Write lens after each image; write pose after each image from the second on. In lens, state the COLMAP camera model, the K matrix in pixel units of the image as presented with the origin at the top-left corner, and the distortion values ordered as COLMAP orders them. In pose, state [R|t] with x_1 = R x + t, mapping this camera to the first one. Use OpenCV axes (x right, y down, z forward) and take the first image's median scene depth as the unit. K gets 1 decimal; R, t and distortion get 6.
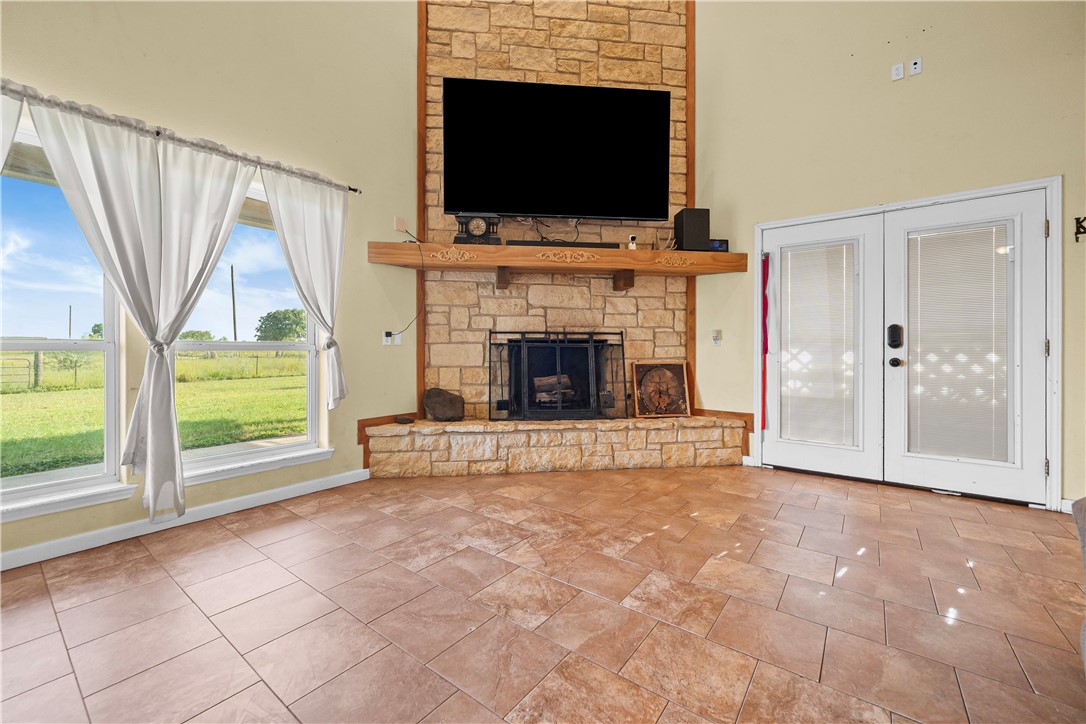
lens RADIAL K [[431.9, 0, 540.4], [0, 431.9, 348.4], [0, 0, 1]] dist [-0.009661, 0.004176]
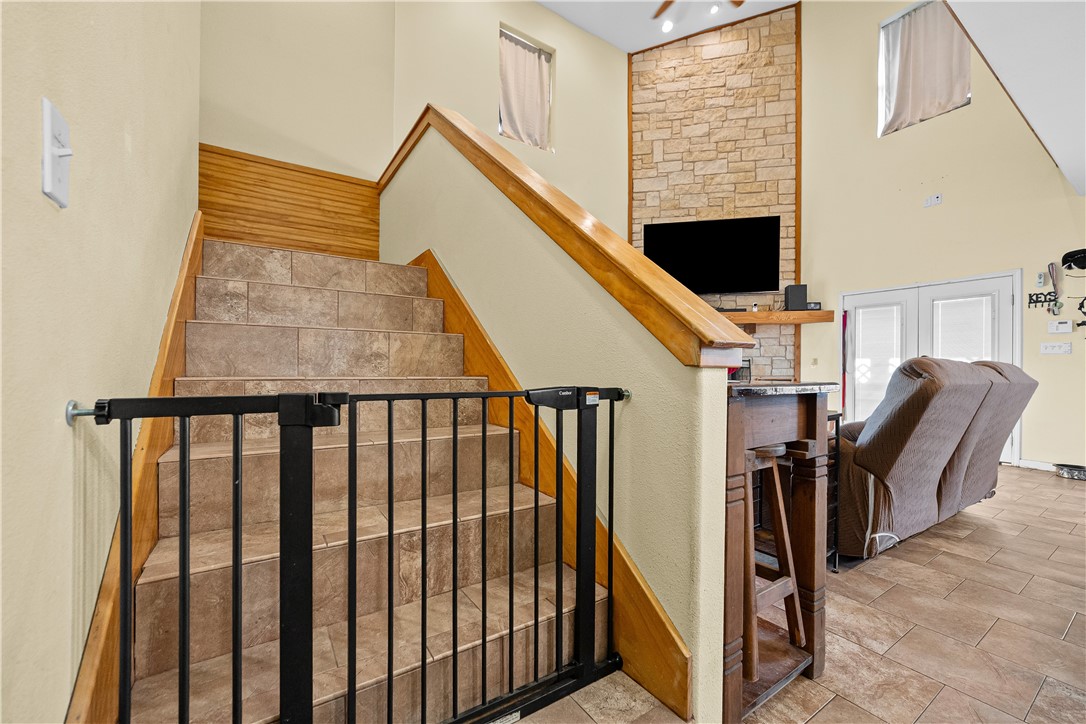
lens RADIAL K [[431.9, 0, 556.2], [0, 431.9, 369.4], [0, 0, 1]] dist [-0.009661, 0.004176]
pose [[0.948627, 0.003908, -0.316373, 0.009336], [-0.003543, 0.999992, 0.001727, -0.001090], [0.316378, -0.000517, 0.948633, -0.873237]]
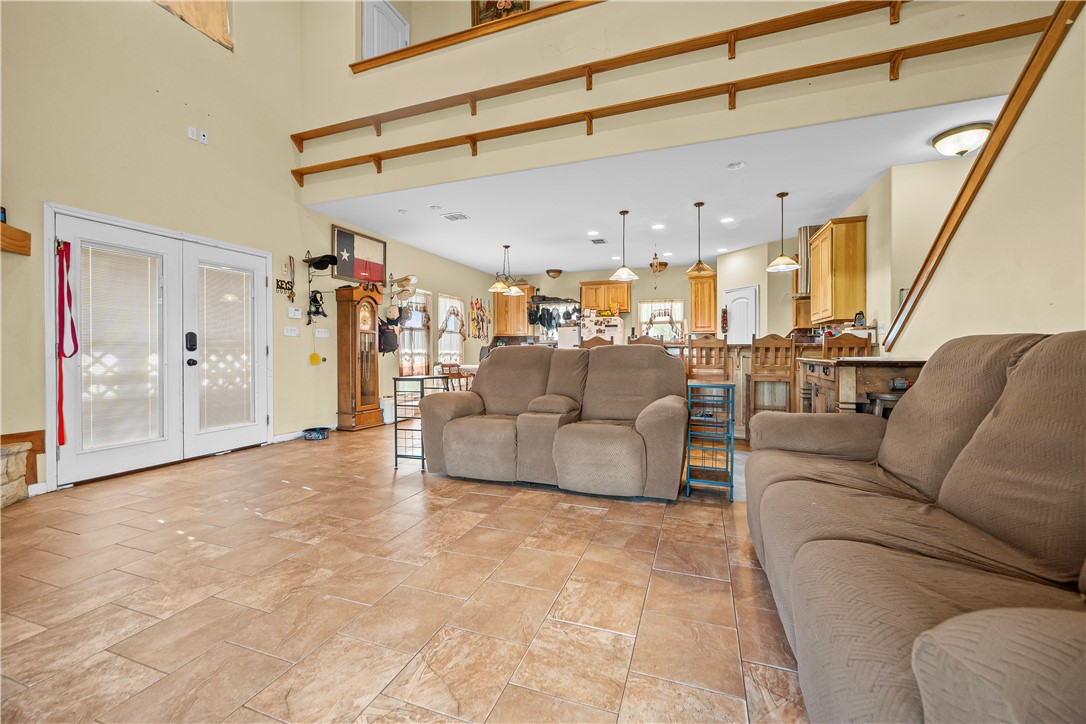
lens RADIAL K [[431.9, 0, 544.2], [0, 431.9, 354.1], [0, 0, 1]] dist [-0.009661, 0.004176]
pose [[-0.291692, -0.006392, 0.956491, -0.595799], [0.001697, 0.999973, 0.007200, 0.000989], [-0.956511, 0.003723, -0.291673, 0.329592]]
